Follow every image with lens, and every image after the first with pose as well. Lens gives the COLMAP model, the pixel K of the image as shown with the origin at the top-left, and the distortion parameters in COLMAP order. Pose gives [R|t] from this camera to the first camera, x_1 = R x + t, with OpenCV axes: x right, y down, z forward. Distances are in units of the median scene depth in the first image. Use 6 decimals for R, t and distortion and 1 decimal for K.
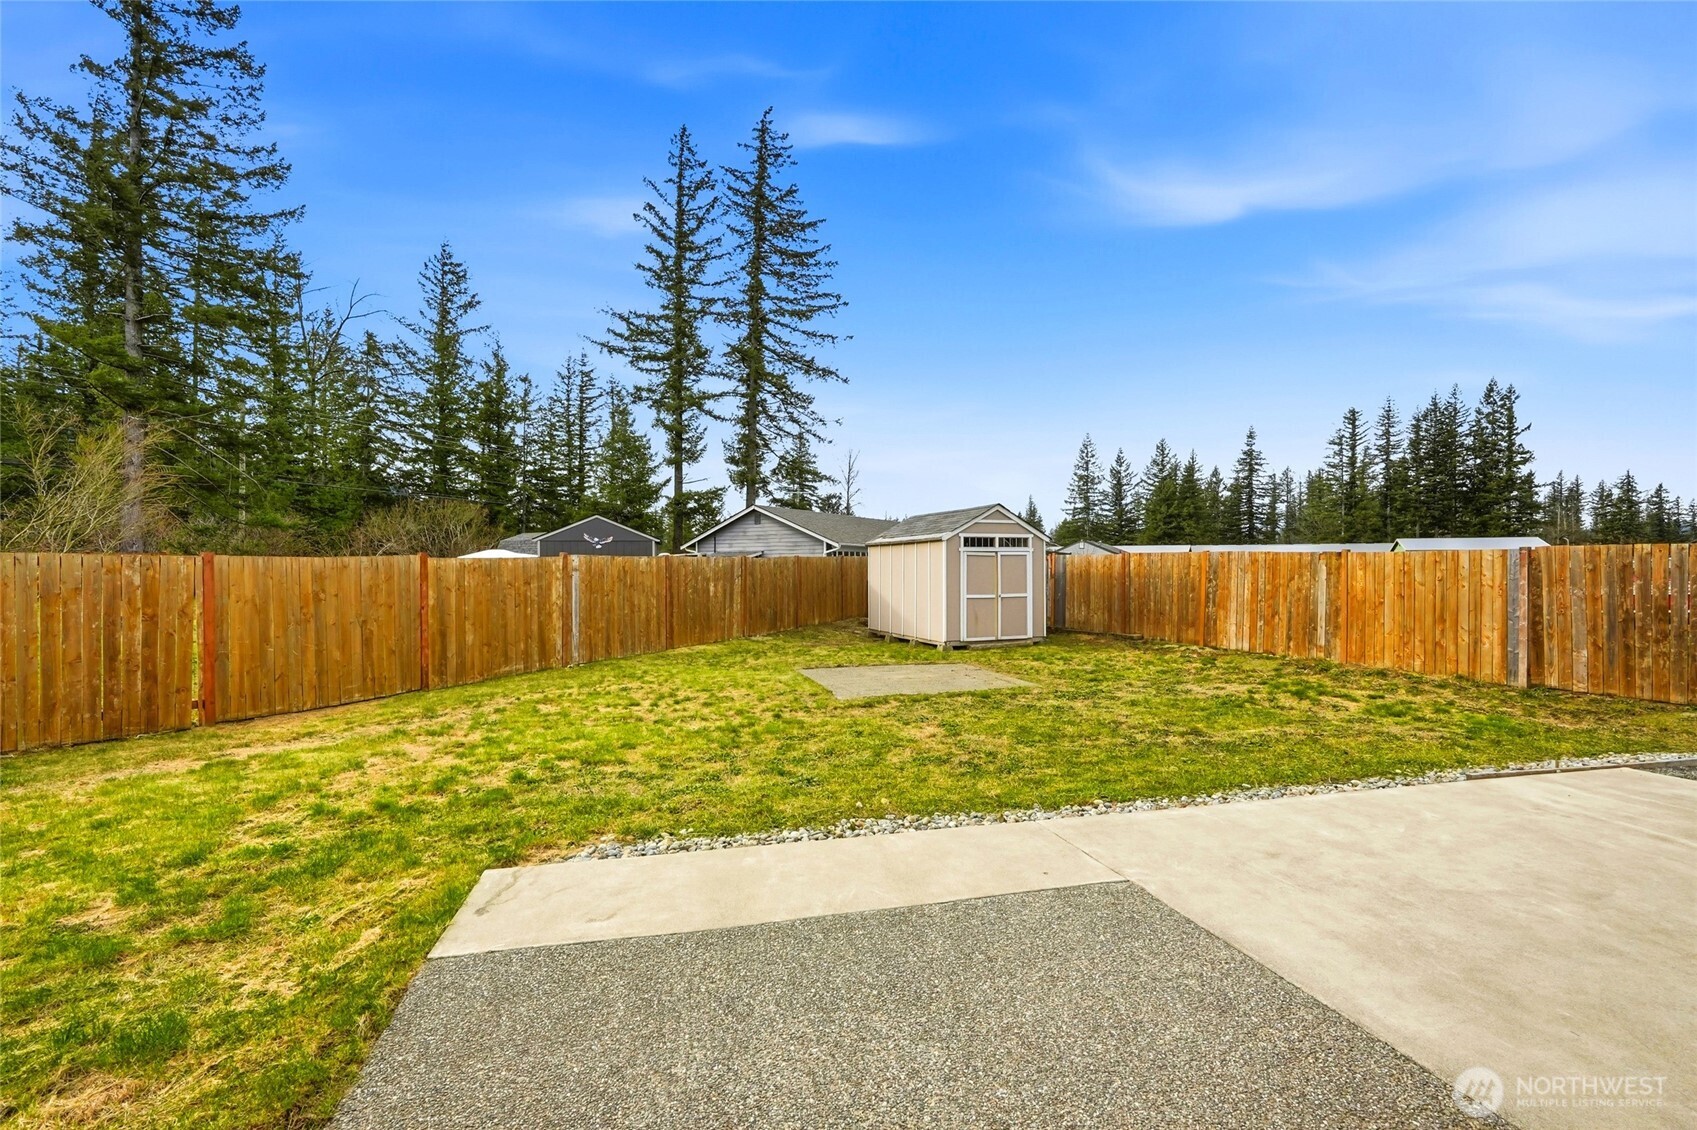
lens RADIAL K [[748.6, 0, 848.5], [0, 748.6, 565.0], [0, 0, 1]] dist [-0.003377, 0.000474]
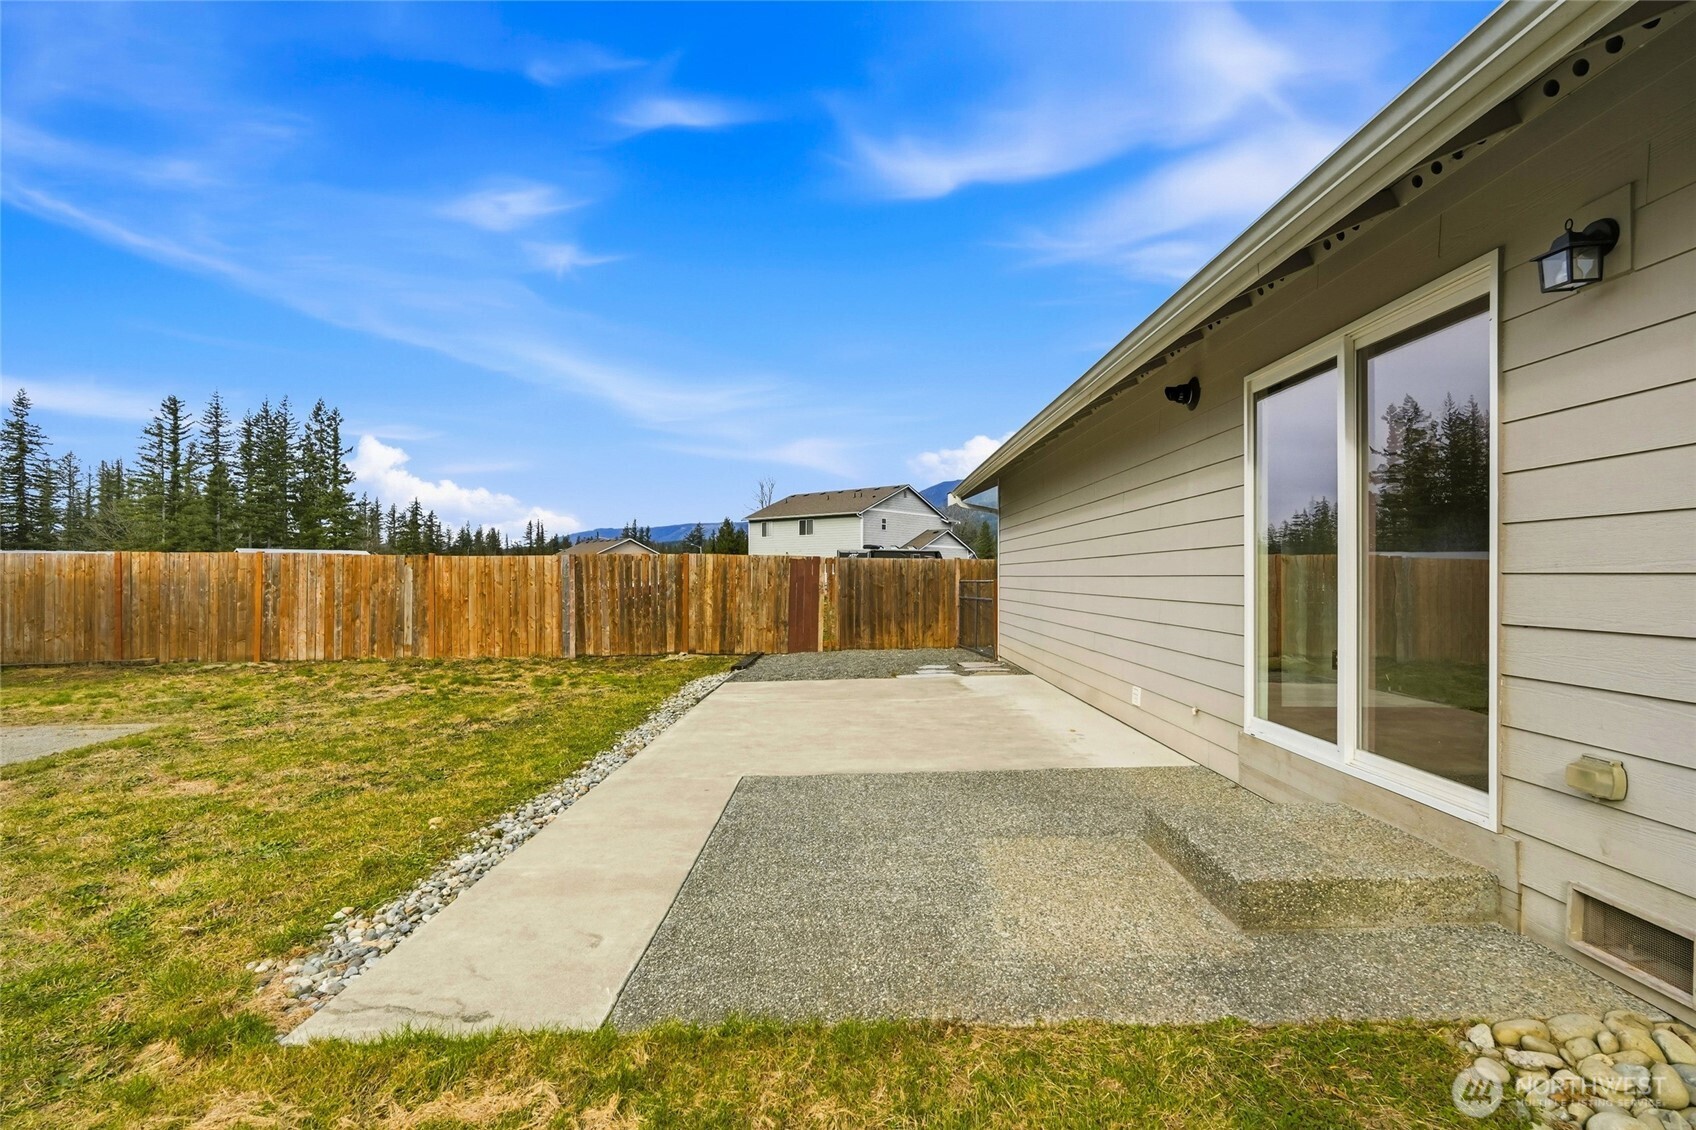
lens RADIAL K [[802.9, 0, 848.0], [0, 802.9, 565.0], [0, 0, 1]] dist [0.001509, 0.000347]
pose [[0.245633, 0.013605, 0.969267, -0.256760], [0.002845, 0.999887, -0.014756, 0.012264], [-0.969359, 0.006382, 0.245567, 0.107341]]
